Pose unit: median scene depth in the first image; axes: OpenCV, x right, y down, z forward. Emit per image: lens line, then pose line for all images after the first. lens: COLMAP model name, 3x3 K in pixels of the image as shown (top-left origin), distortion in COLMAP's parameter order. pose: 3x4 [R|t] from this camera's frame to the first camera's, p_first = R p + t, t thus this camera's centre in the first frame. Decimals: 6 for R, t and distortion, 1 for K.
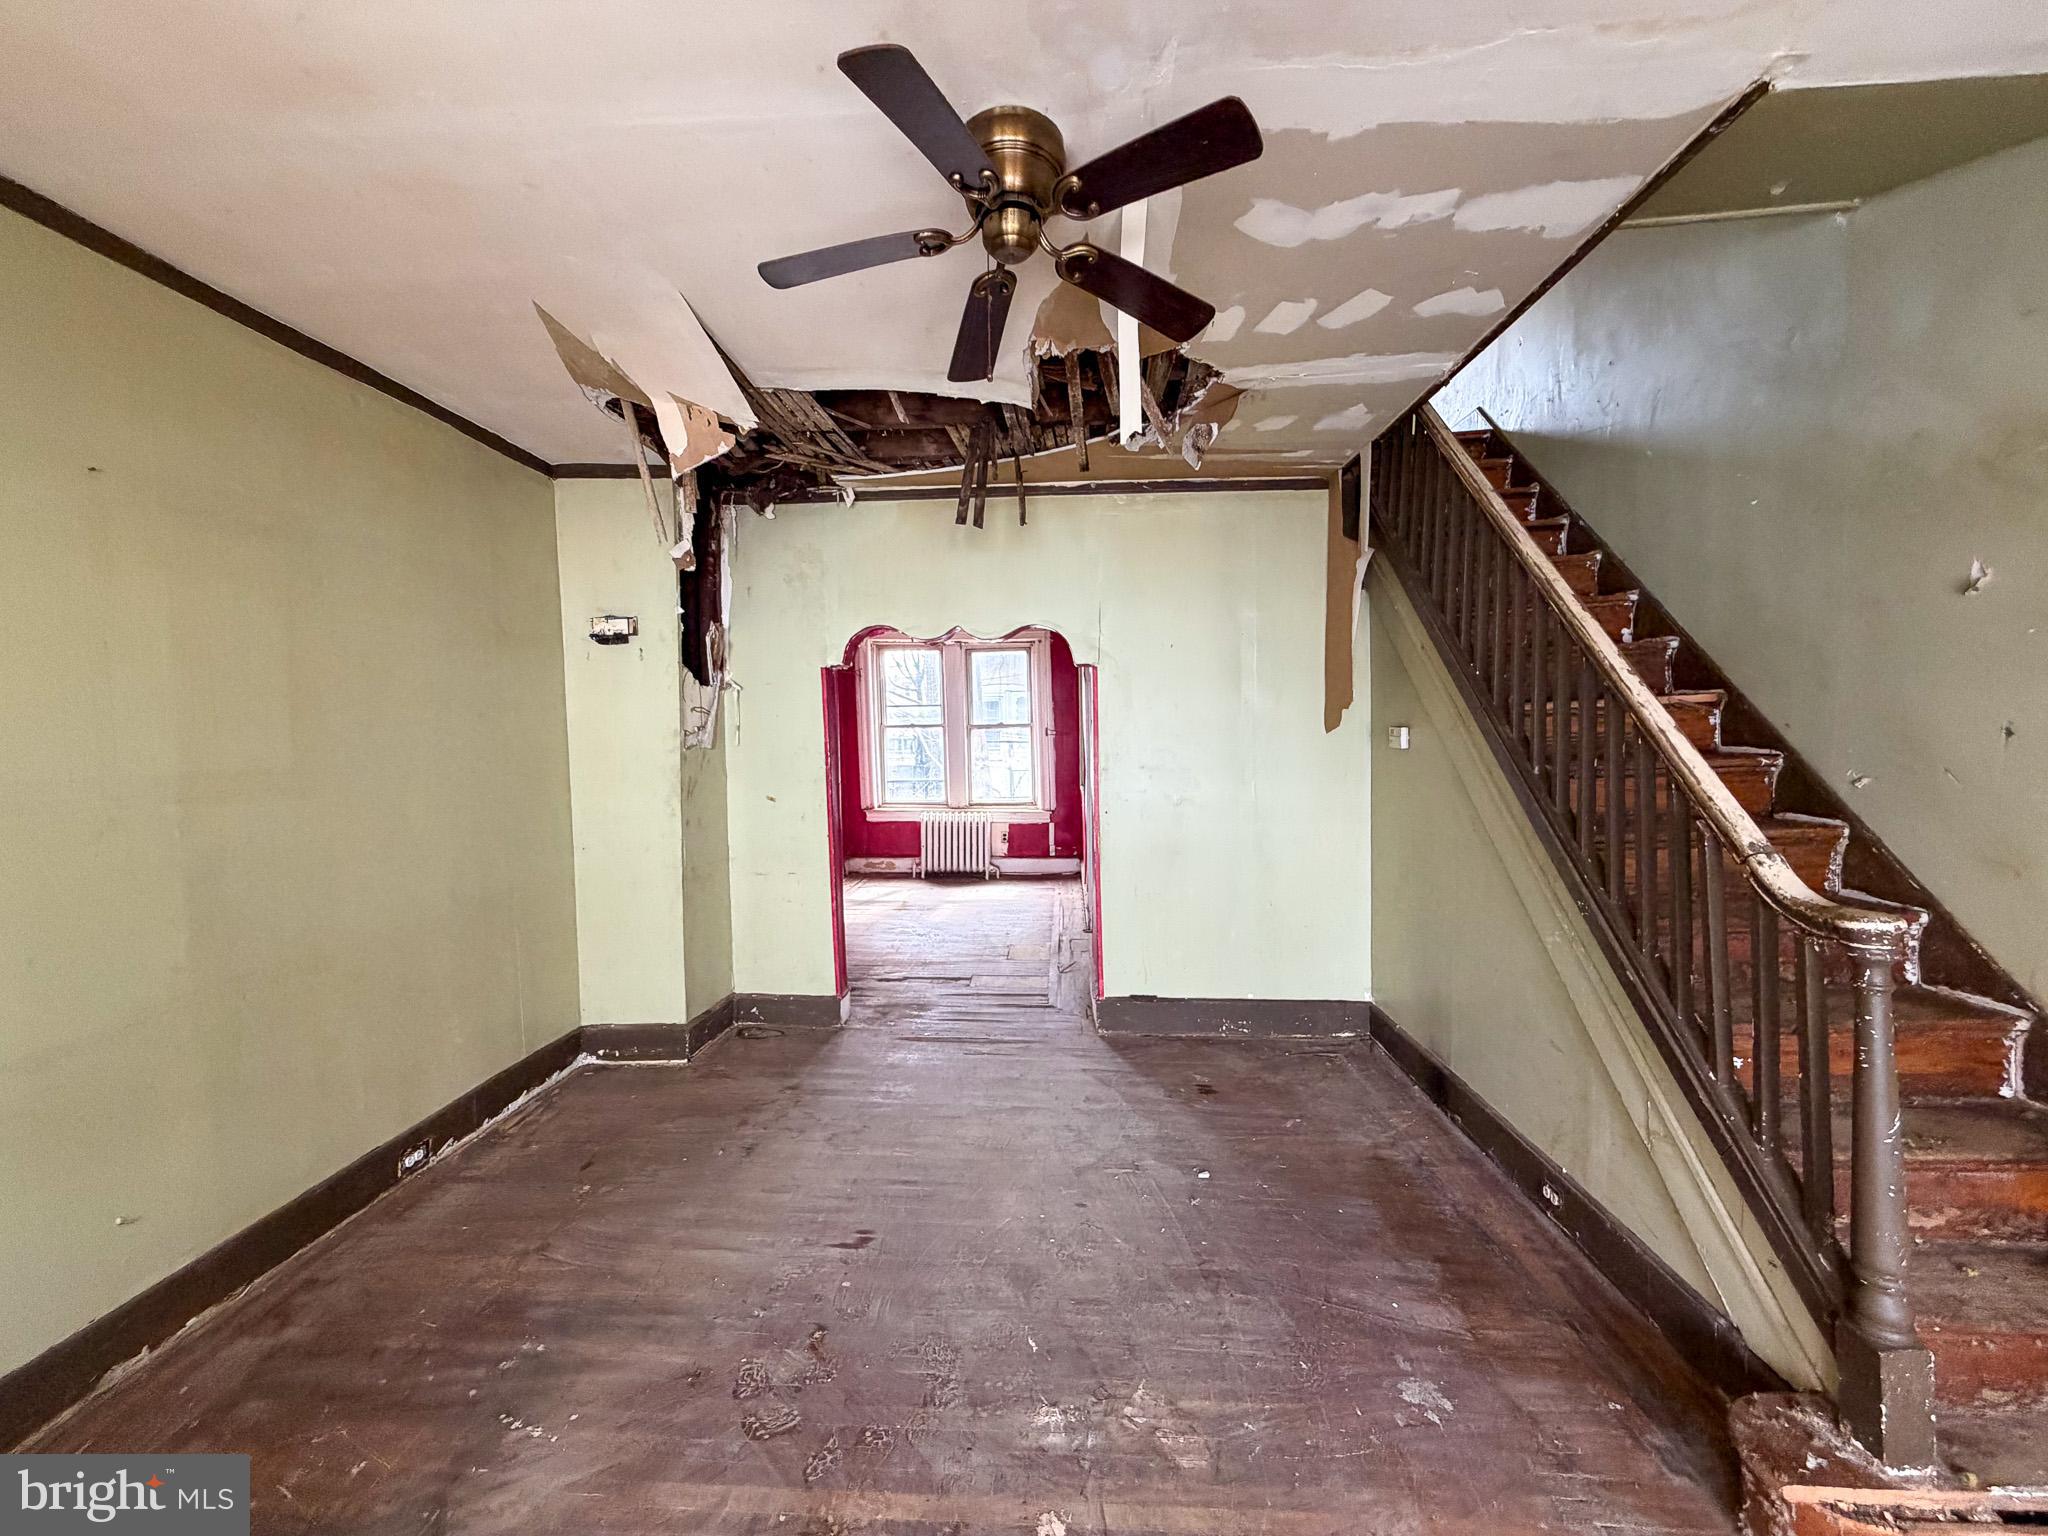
lens RADIAL K [[815.5, 0, 1017.1], [0, 815.5, 767.0], [0, 0, 1]] dist [0.001030, -0.000649]
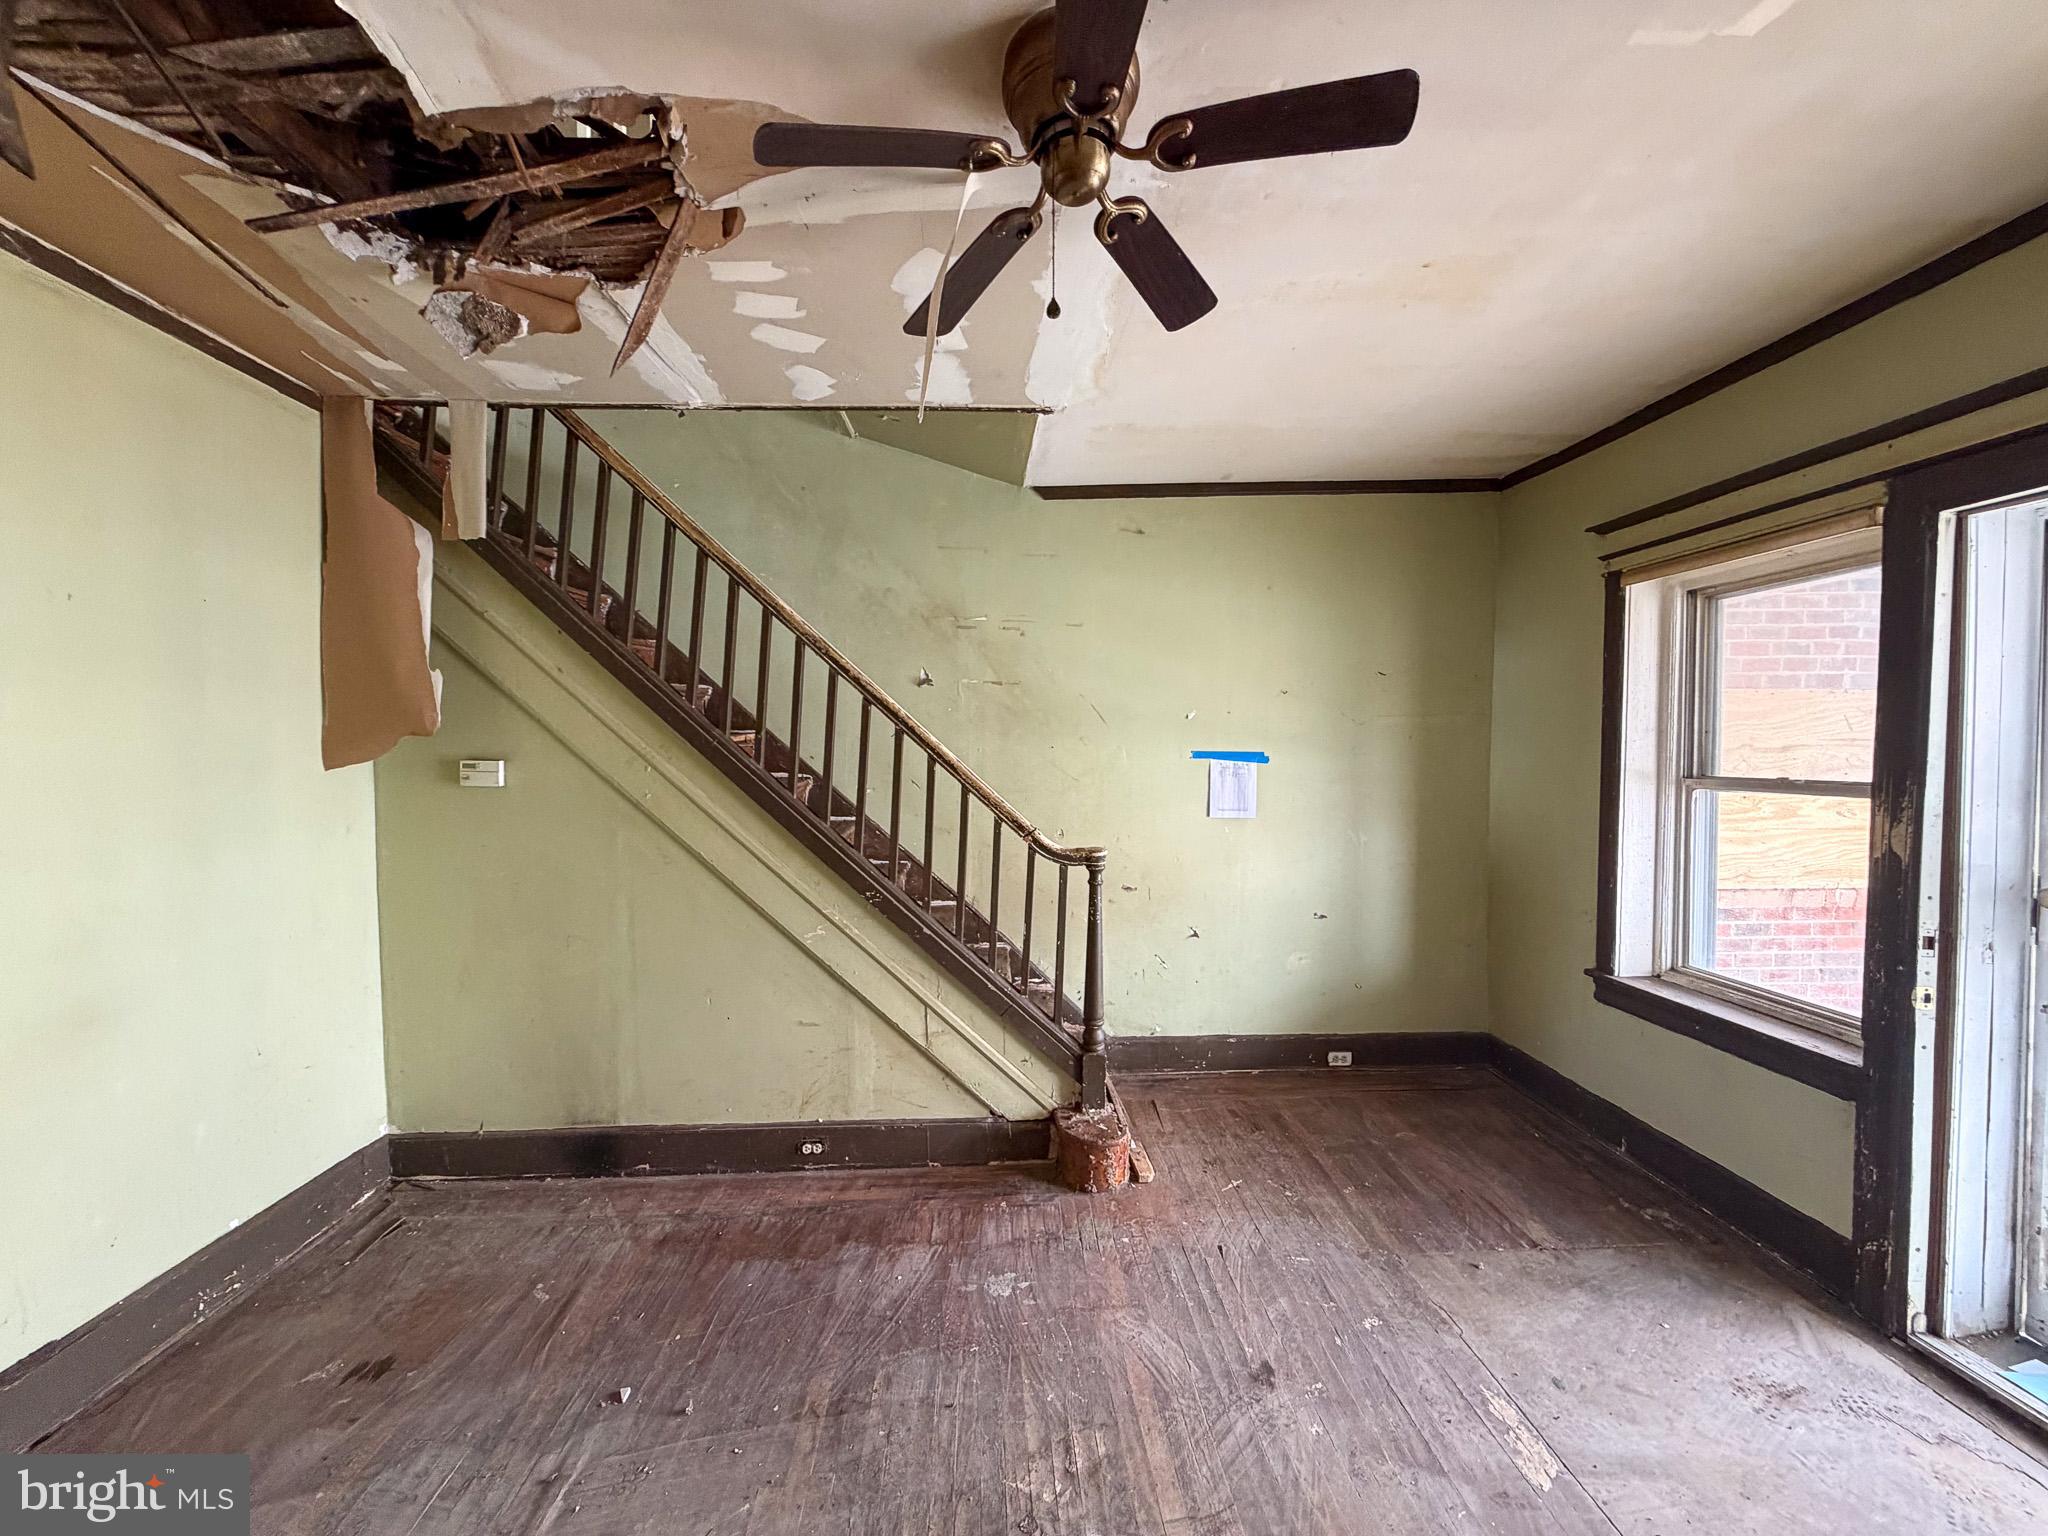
lens RADIAL K [[815.5, 0, 1017.1], [0, 815.5, 767.0], [0, 0, 1]] dist [0.001030, -0.000649]
pose [[-0.103267, -0.014335, 0.994550, -0.382082], [0.052309, 0.998434, 0.019823, -0.029786], [-0.993277, 0.054071, -0.102356, 0.538357]]
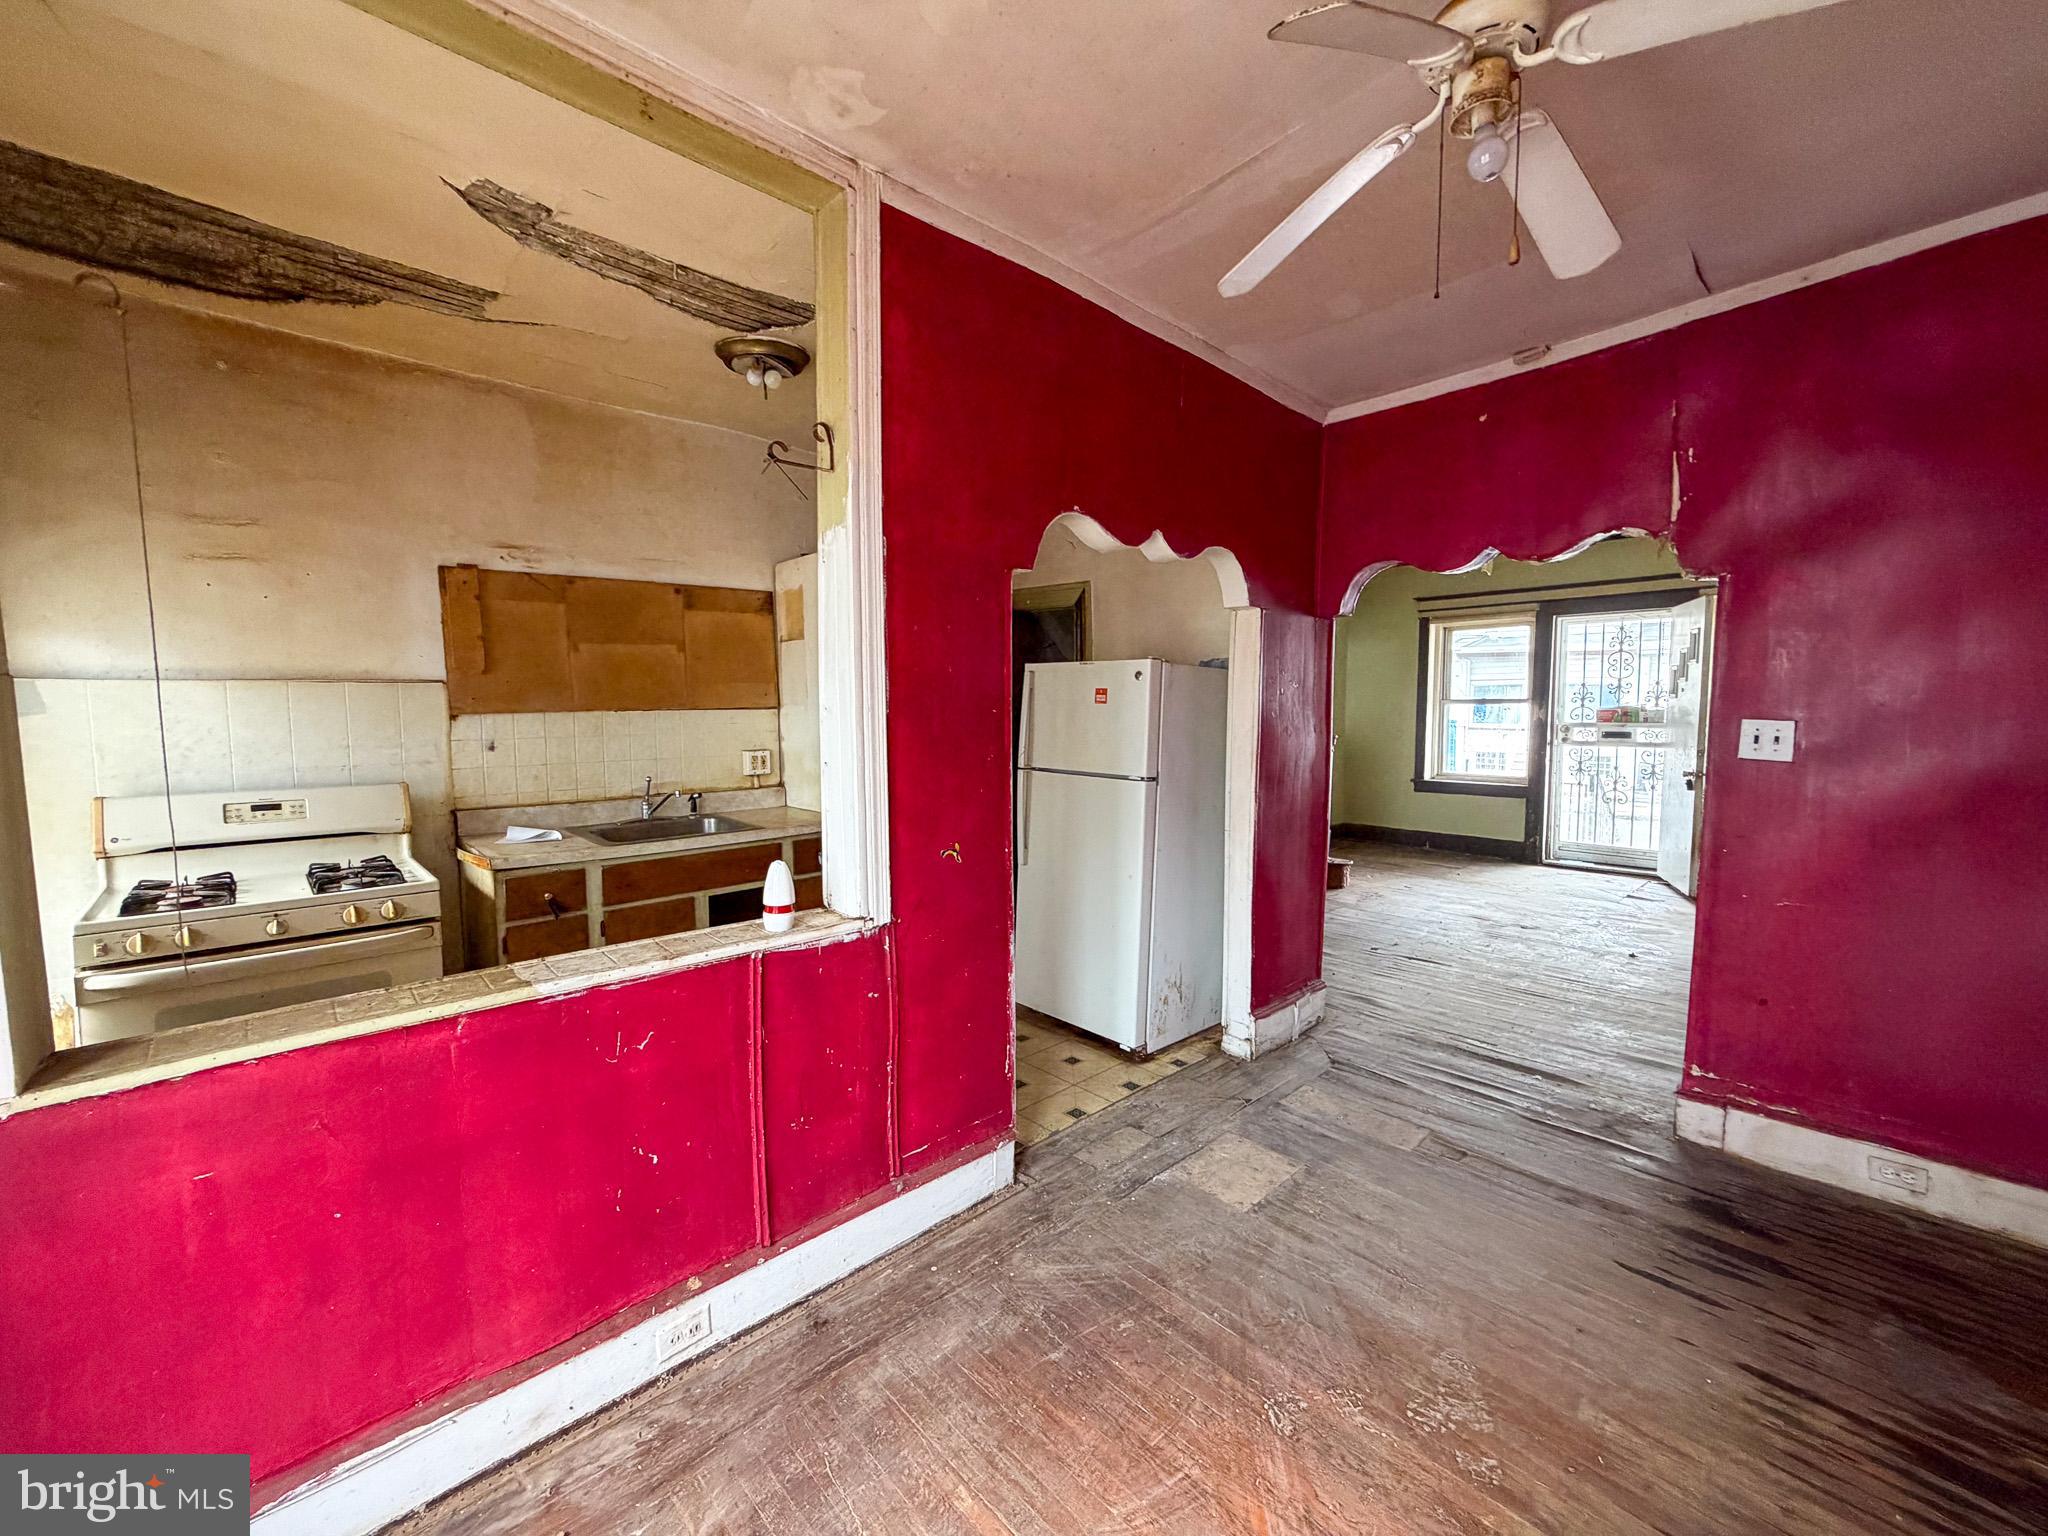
lens RADIAL K [[815.5, 0, 1017.1], [0, 815.5, 767.0], [0, 0, 1]] dist [0.001030, -0.000649]
pose [[-0.722532, -0.037791, 0.690303, -0.309148], [0.053090, 0.992523, 0.109906, -0.086763], [-0.689296, 0.116059, -0.715124, 2.085894]]
